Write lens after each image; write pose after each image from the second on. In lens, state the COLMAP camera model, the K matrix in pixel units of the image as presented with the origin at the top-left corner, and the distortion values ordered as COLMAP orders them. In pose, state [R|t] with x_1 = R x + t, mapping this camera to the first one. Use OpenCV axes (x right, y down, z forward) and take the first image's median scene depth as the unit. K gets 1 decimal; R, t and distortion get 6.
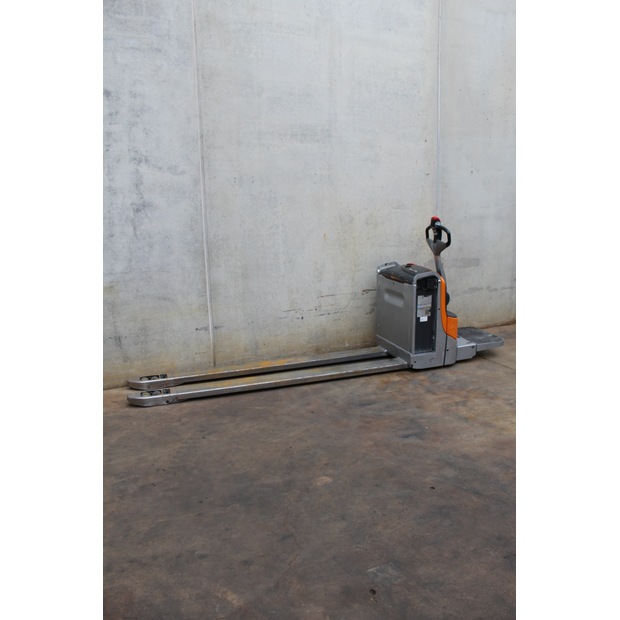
lens RADIAL K [[520.8, 0, 310.0], [0, 520.8, 310.0], [0, 0, 1]] dist [-0.134899, 0.004783]
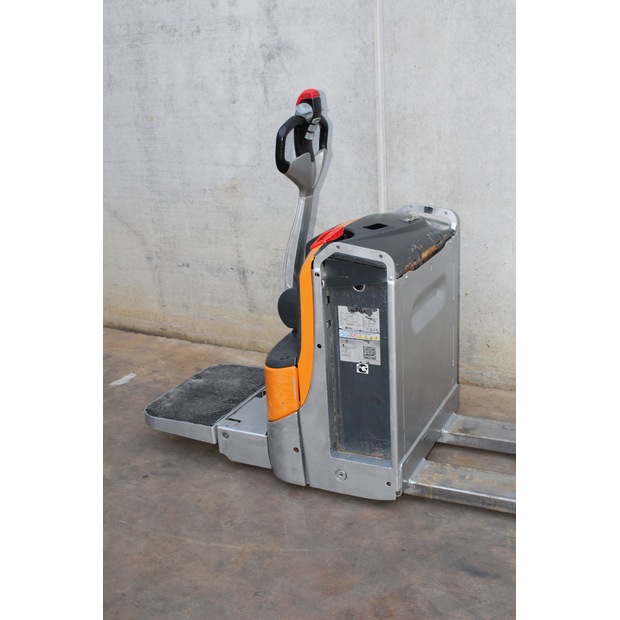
lens RADIAL K [[759.1, 0, 310.0], [0, 759.1, 310.0], [0, 0, 1]] dist [-0.063941, 0.051171]
pose [[0.568539, 0.239875, -0.786907, 0.390037], [-0.128858, 0.970704, 0.202803, -0.093056], [0.812501, -0.013902, 0.582793, 0.516587]]
